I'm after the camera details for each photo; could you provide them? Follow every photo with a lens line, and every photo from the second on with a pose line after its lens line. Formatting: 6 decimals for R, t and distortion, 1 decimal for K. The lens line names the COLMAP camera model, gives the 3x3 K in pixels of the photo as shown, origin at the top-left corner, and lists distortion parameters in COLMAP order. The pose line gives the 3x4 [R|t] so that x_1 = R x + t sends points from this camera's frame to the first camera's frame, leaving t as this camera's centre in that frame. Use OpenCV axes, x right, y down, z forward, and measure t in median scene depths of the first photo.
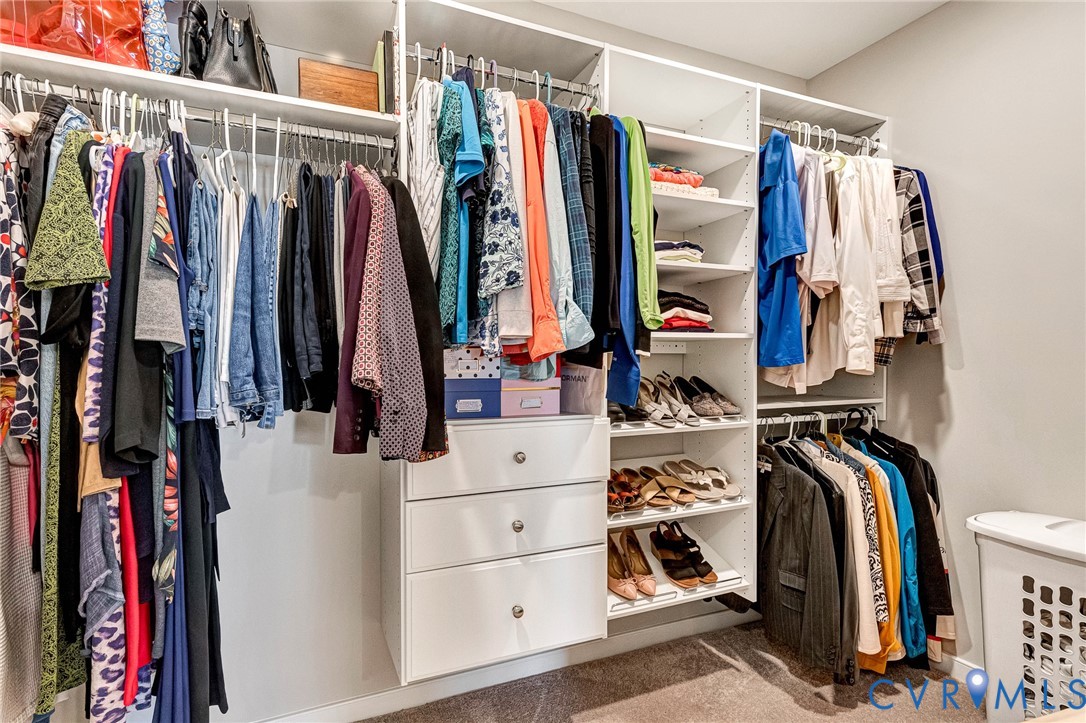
lens RADIAL K [[508.4, 0, 497.5], [0, 508.4, 372.0], [0, 0, 1]] dist [0.003608, 0.000222]
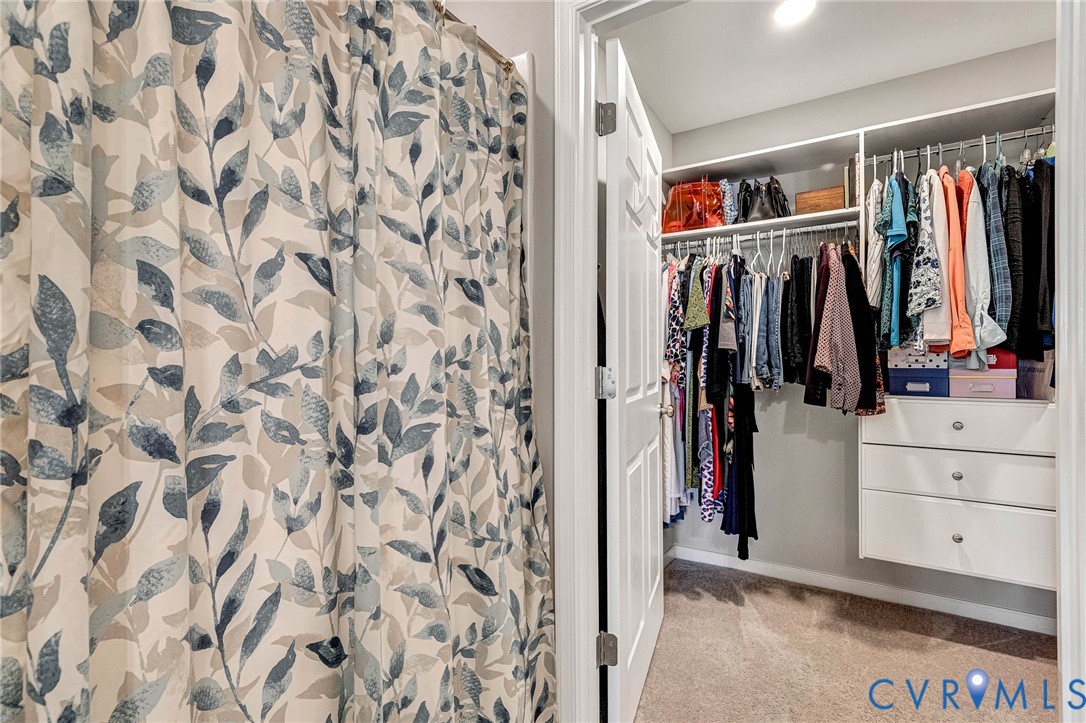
lens RADIAL K [[511.8, 0, 536.4], [0, 511.8, 359.7], [0, 0, 1]] dist [0.004859, 0.000318]
pose [[0.581354, 0.002166, -0.813648, 0.617501], [-0.012301, 0.999906, -0.006127, 0.013706], [0.813558, 0.013570, 0.581326, -0.899539]]
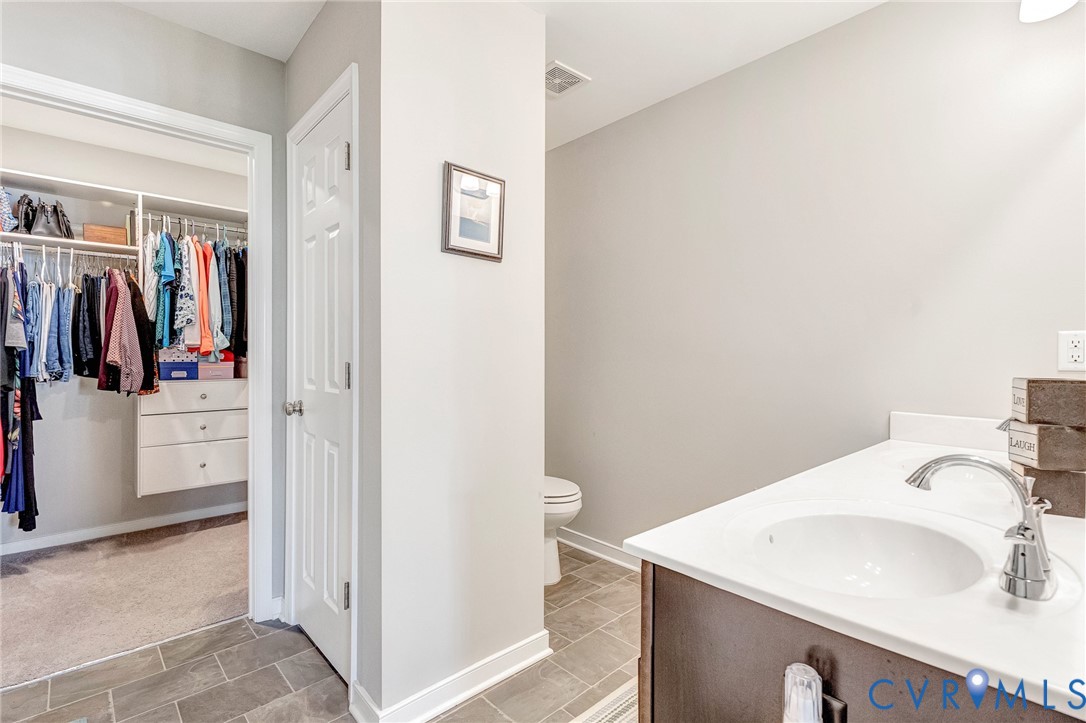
lens RADIAL K [[501.3, 0, 539.2], [0, 501.3, 356.4], [0, 0, 1]] dist [0.001161, 0.000543]
pose [[0.937476, 0.005646, 0.348003, 0.808119], [-0.001838, 0.999935, -0.011272, 0.013392], [-0.348044, 0.009928, 0.937426, -1.968054]]
